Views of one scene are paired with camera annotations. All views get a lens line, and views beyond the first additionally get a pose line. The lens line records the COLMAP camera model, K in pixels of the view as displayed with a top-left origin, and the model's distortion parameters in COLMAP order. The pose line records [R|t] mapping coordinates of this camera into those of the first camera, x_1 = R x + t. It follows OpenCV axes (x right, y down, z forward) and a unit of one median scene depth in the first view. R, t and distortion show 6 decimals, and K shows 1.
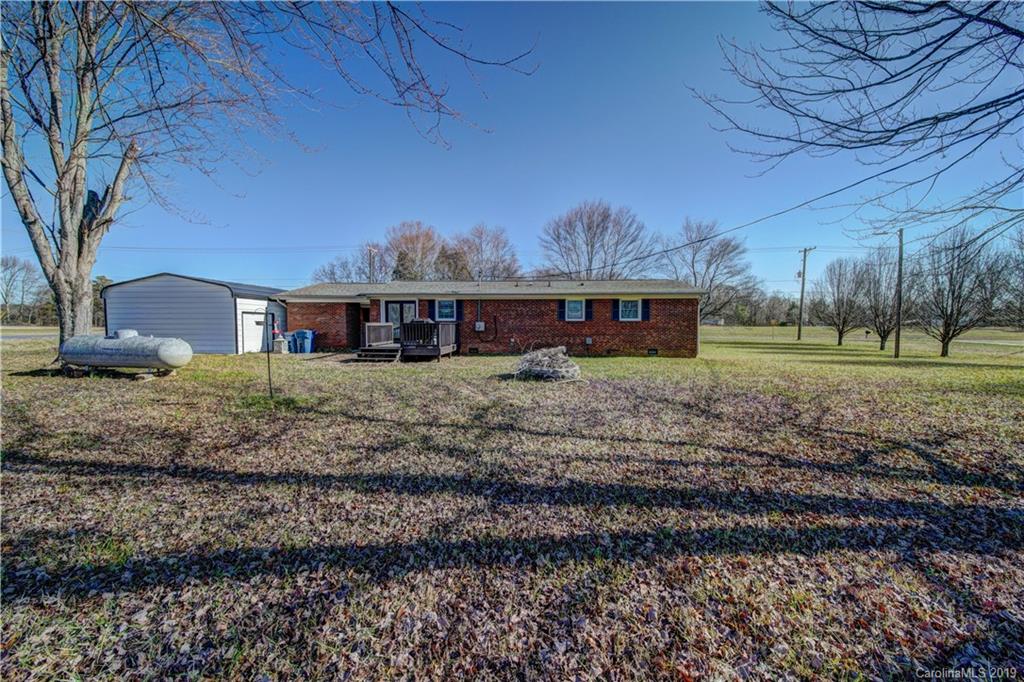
lens RADIAL K [[360.0, 0, 513.5], [0, 360.0, 342.3], [0, 0, 1]] dist [-0.001474, -0.000414]
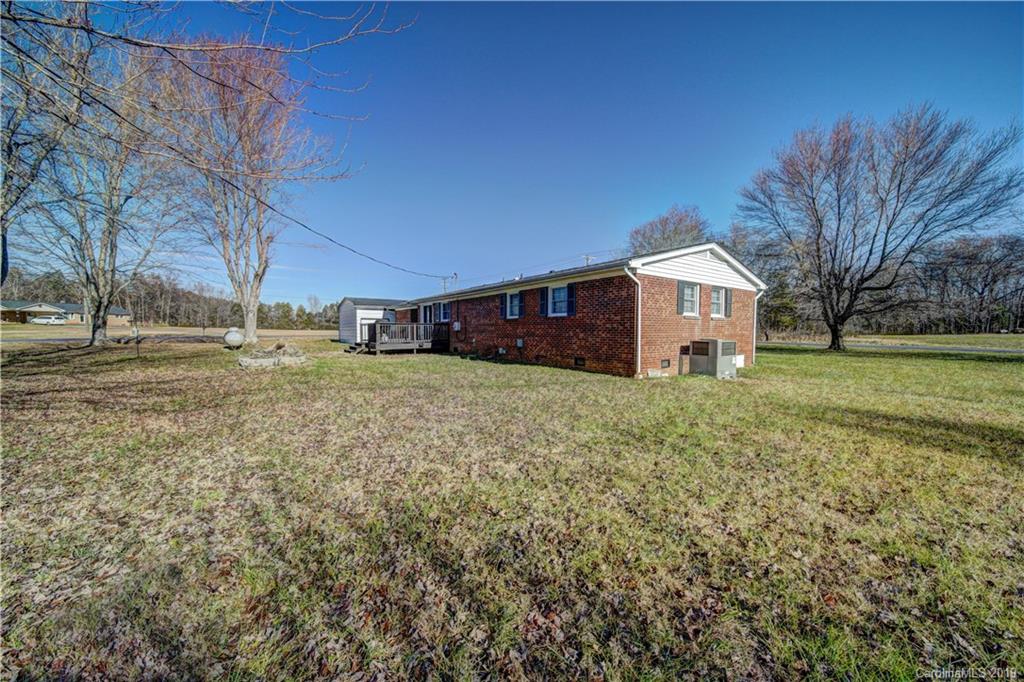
lens RADIAL K [[360.0, 0, 513.5], [0, 360.0, 342.3], [0, 0, 1]] dist [-0.001474, -0.000414]
pose [[0.648160, 0.023289, -0.761148, 0.807631], [-0.023505, 0.999668, 0.010572, -0.014281], [0.761142, 0.011039, 0.648492, 0.478943]]
